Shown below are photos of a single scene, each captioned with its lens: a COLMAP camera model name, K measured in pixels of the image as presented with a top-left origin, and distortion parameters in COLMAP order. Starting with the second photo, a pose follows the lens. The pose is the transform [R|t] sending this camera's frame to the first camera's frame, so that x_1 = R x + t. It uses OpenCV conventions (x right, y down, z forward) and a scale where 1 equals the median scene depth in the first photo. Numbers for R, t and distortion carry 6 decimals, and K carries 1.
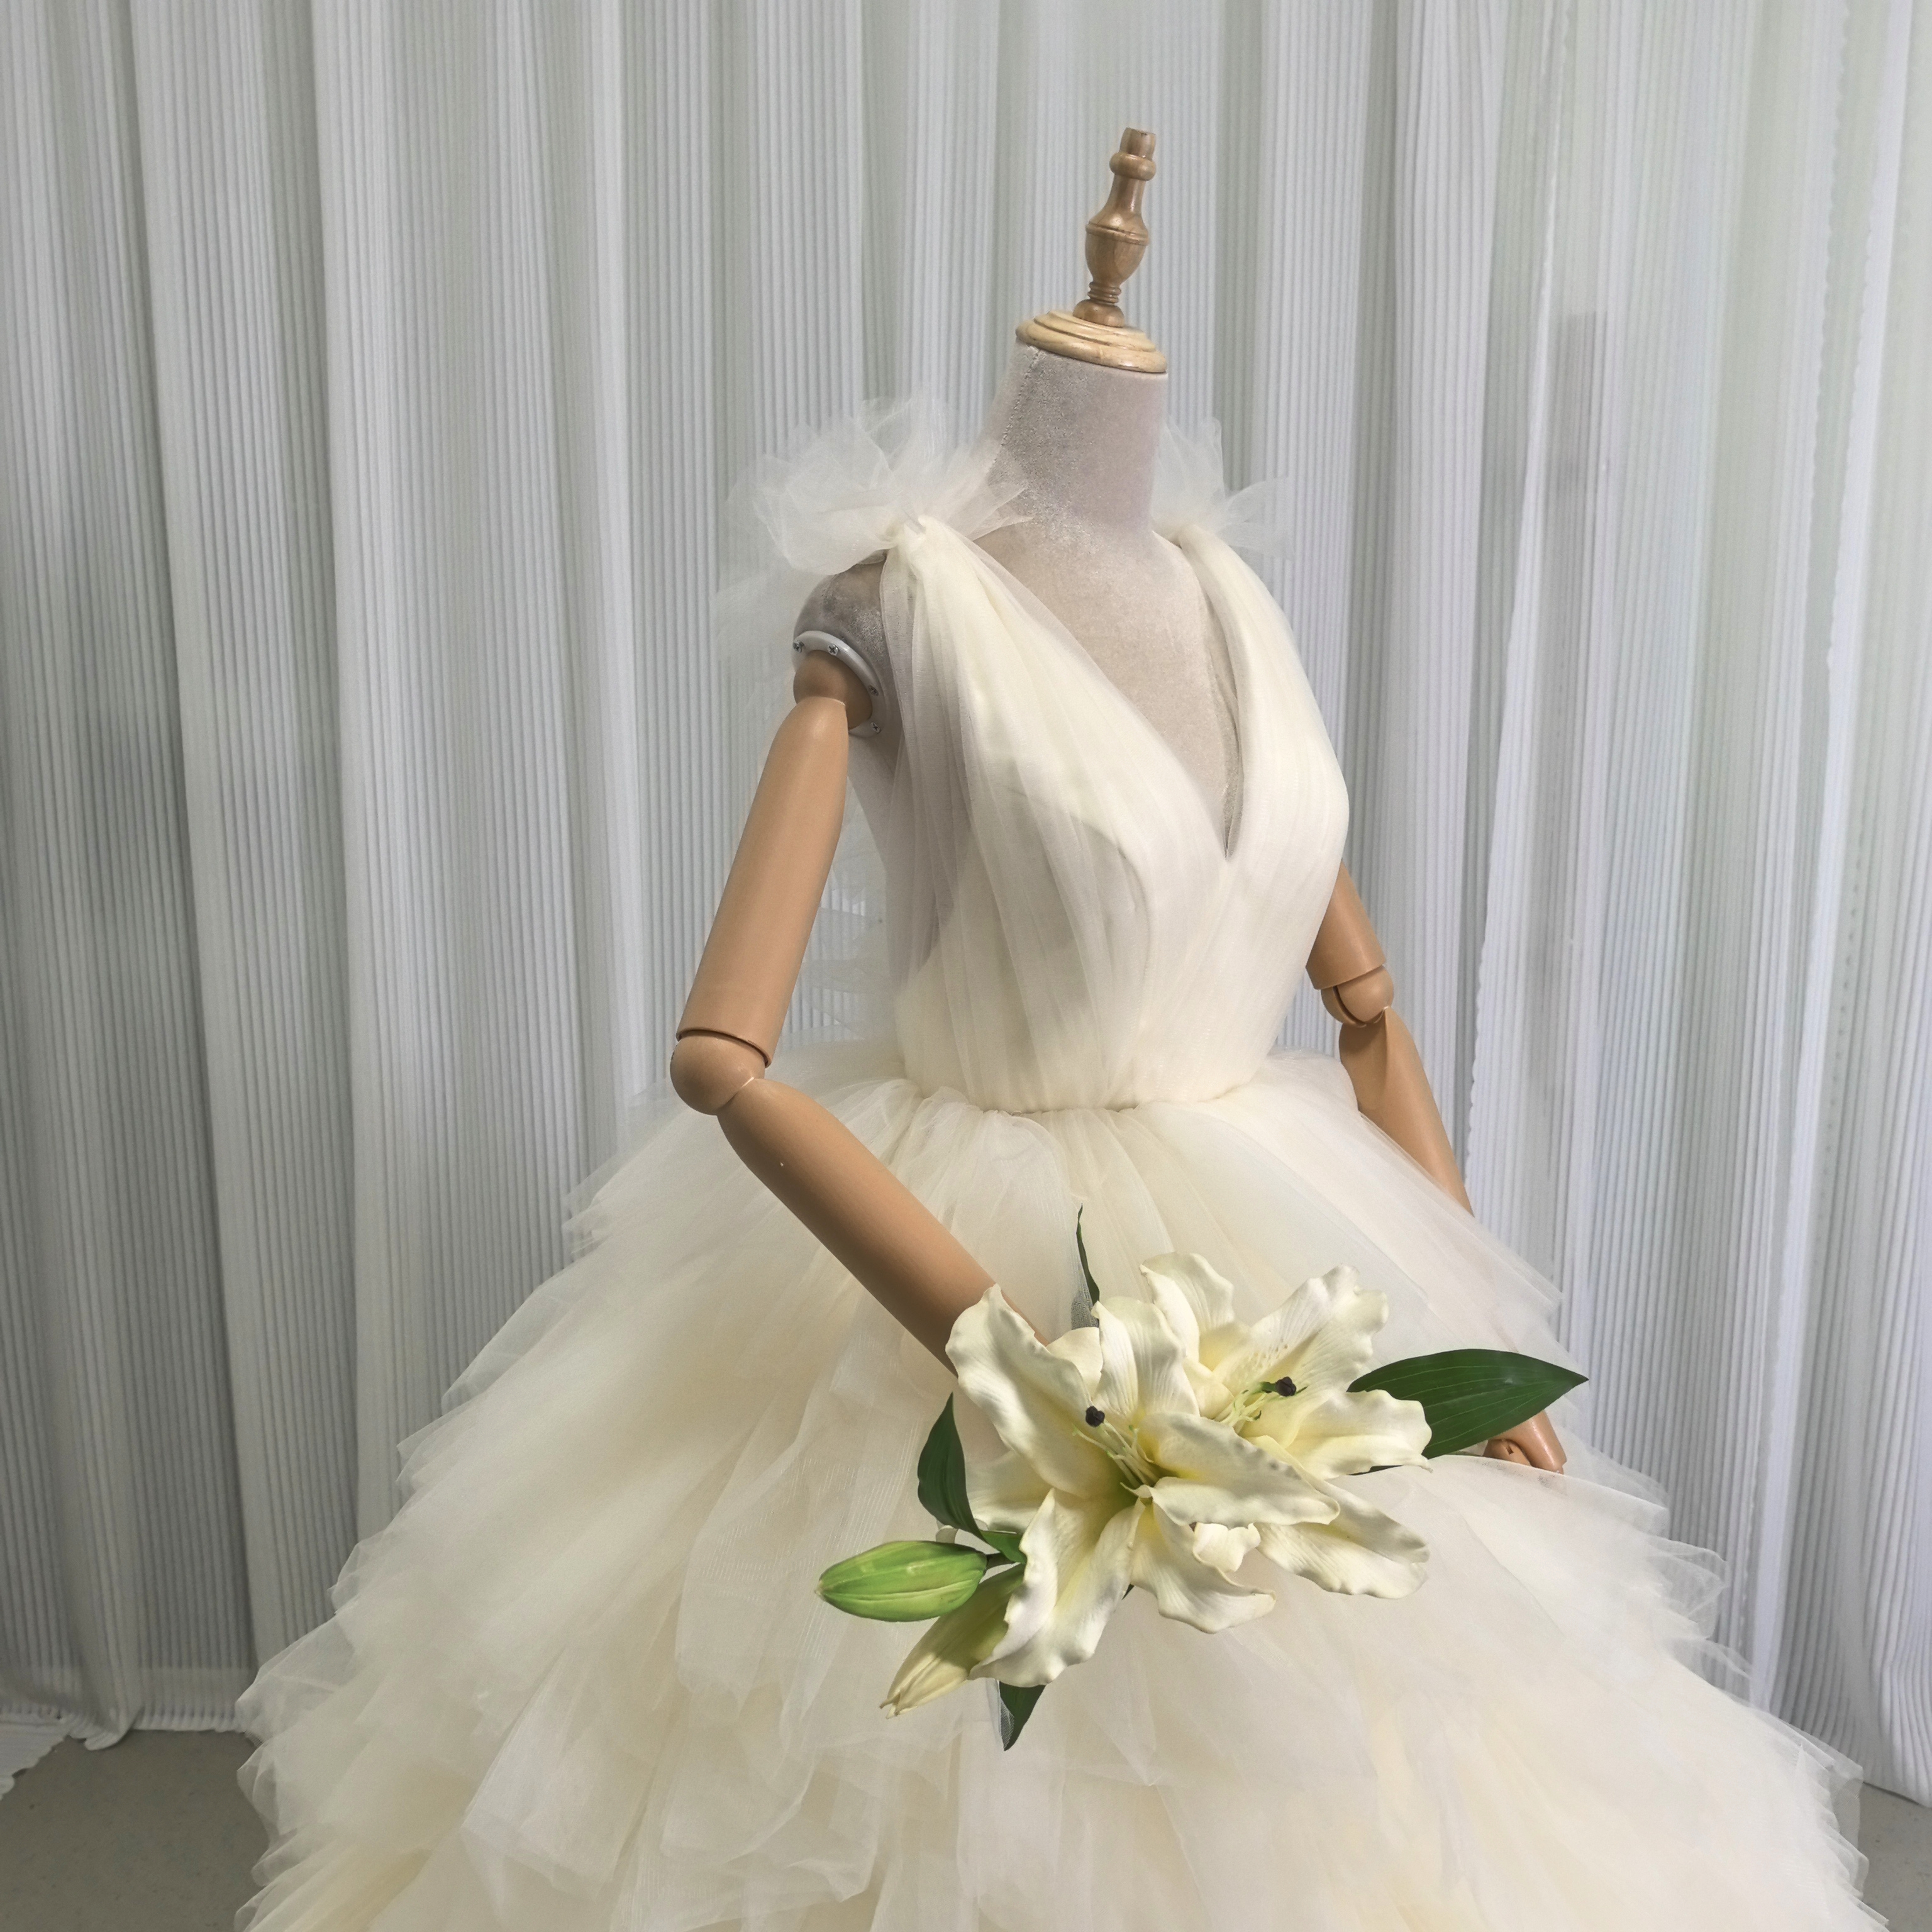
lens RADIAL K [[2059.2, 0, 975.1], [0, 2059.2, 1032.3], [0, 0, 1]] dist [0.139665, -0.330521]
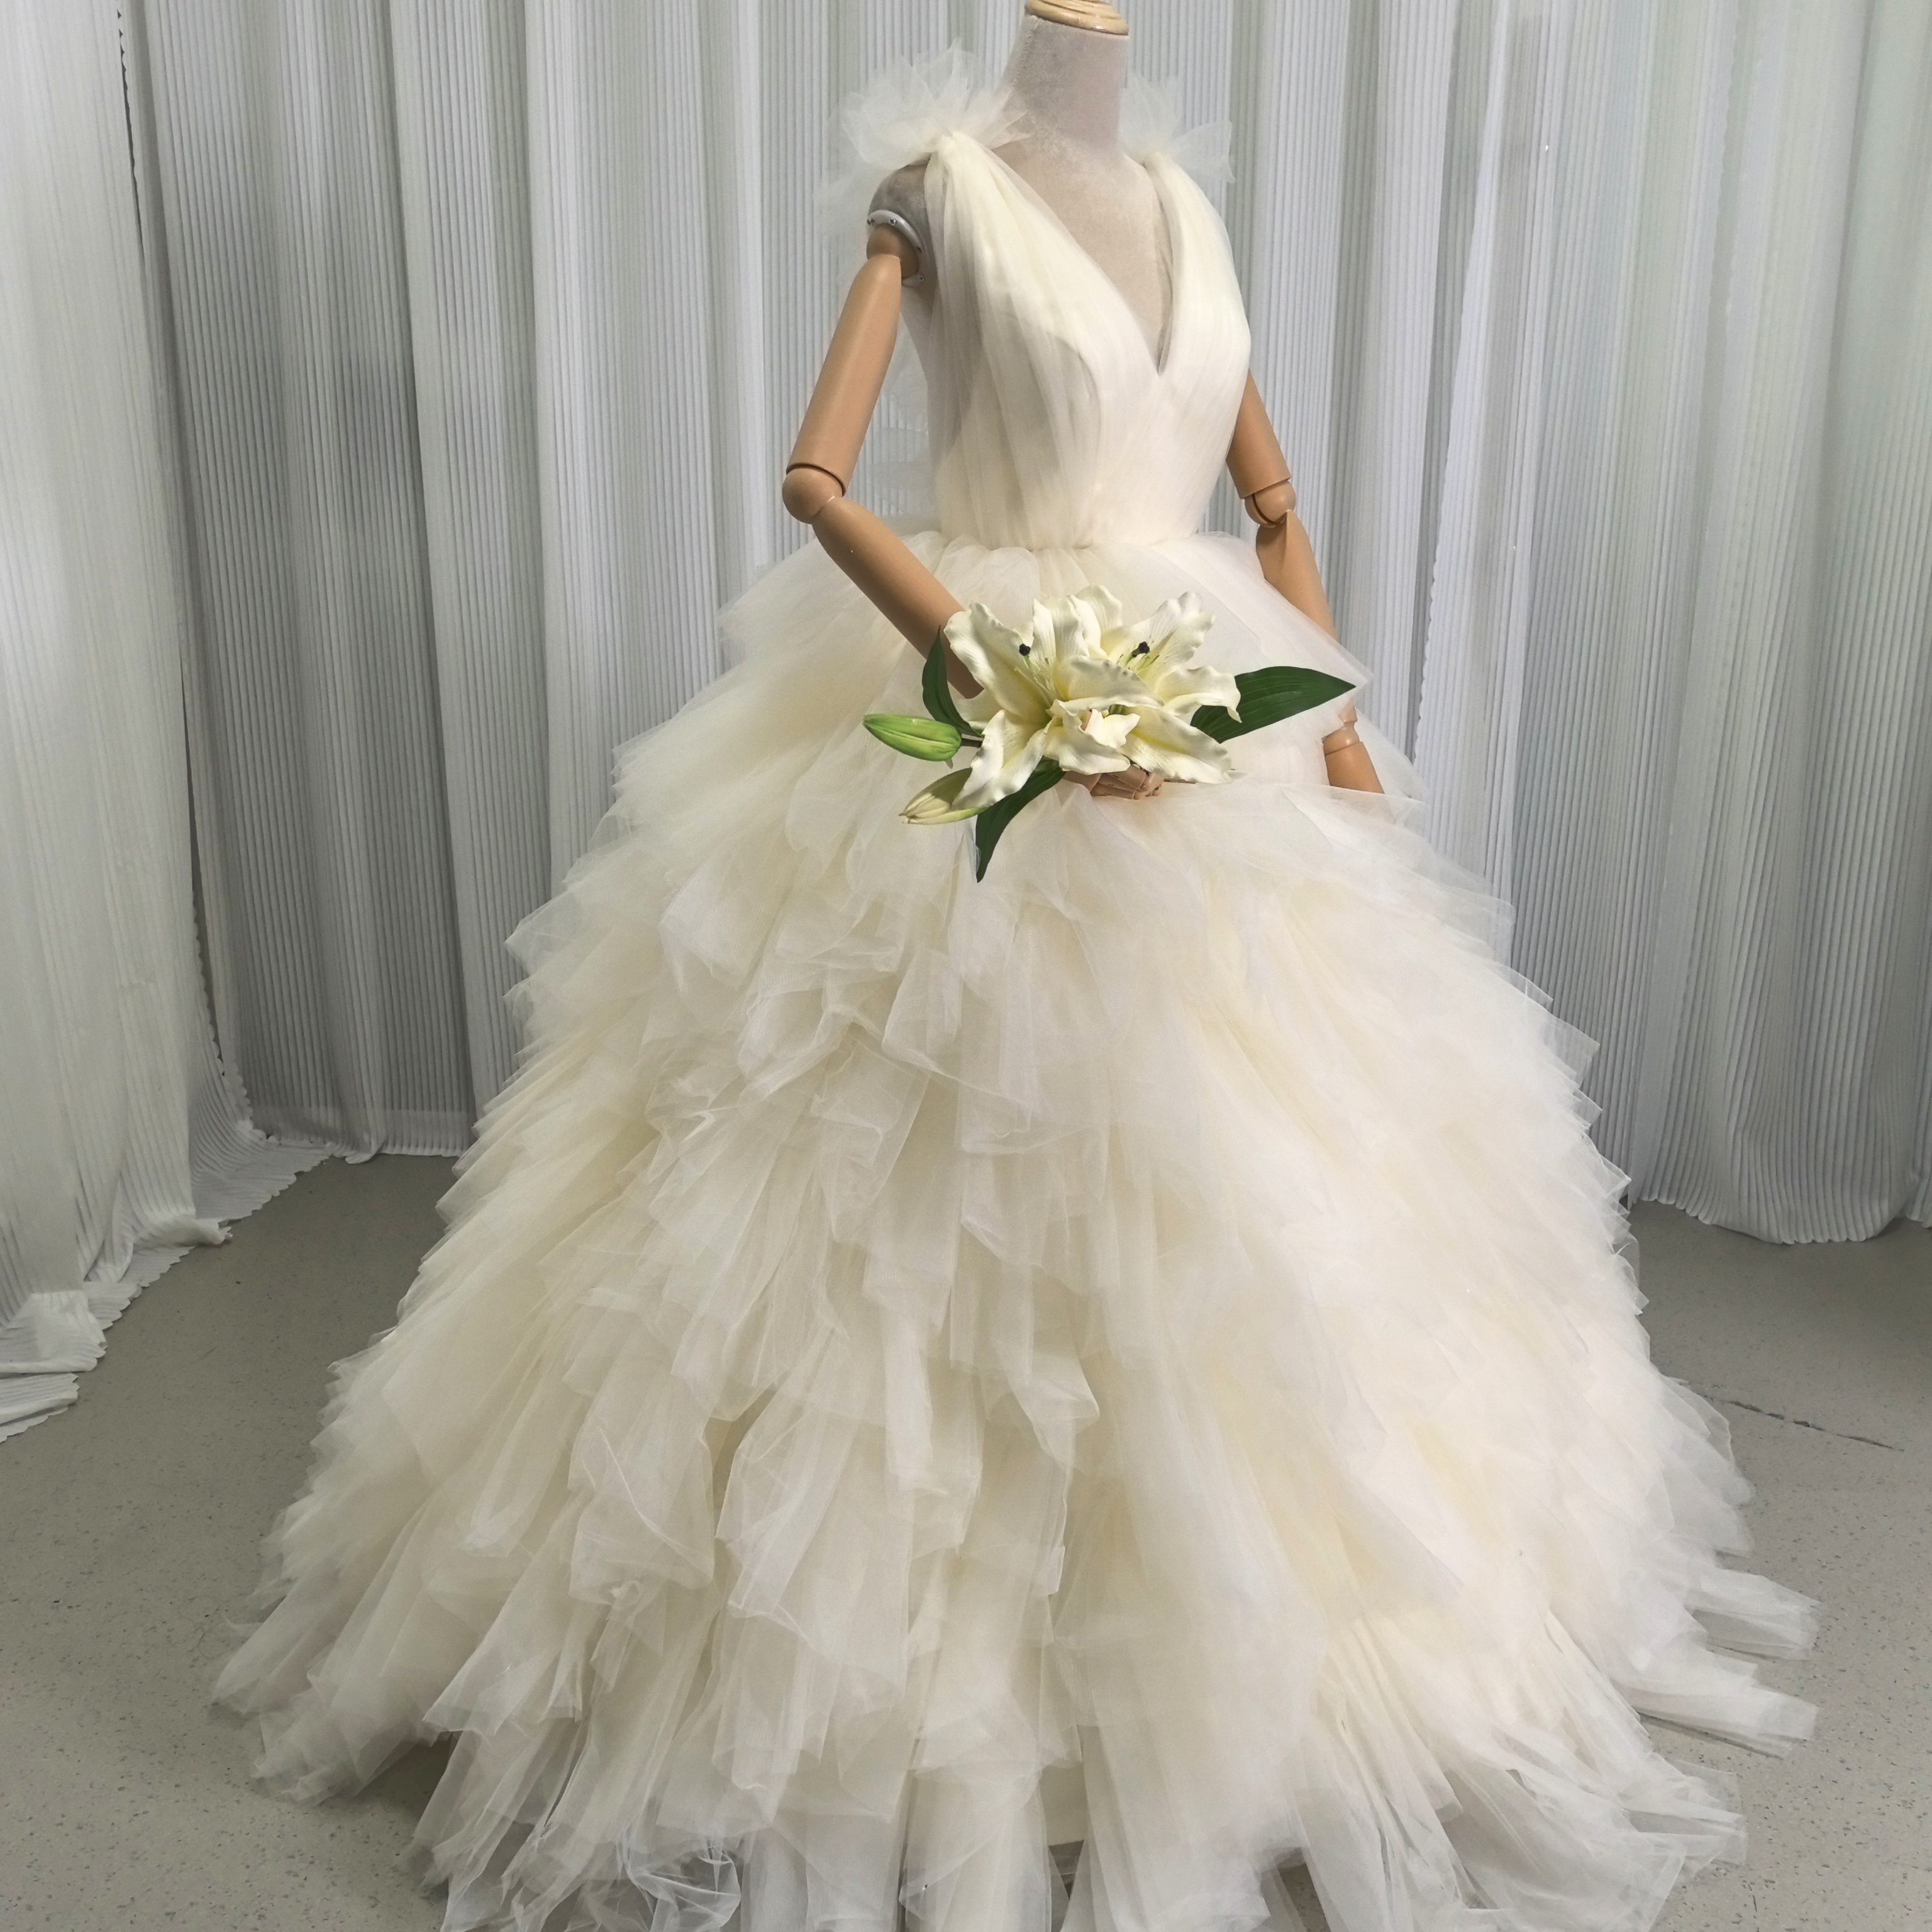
lens RADIAL K [[1965.0, 0, 928.7], [0, 1965.0, 966.8], [0, 0, 1]] dist [0.123125, -0.297141]
pose [[0.996758, 0.025150, -0.076430, 0.081185], [-0.017870, 0.995366, 0.094486, 0.216890], [0.078452, -0.092814, 0.992588, -0.482406]]
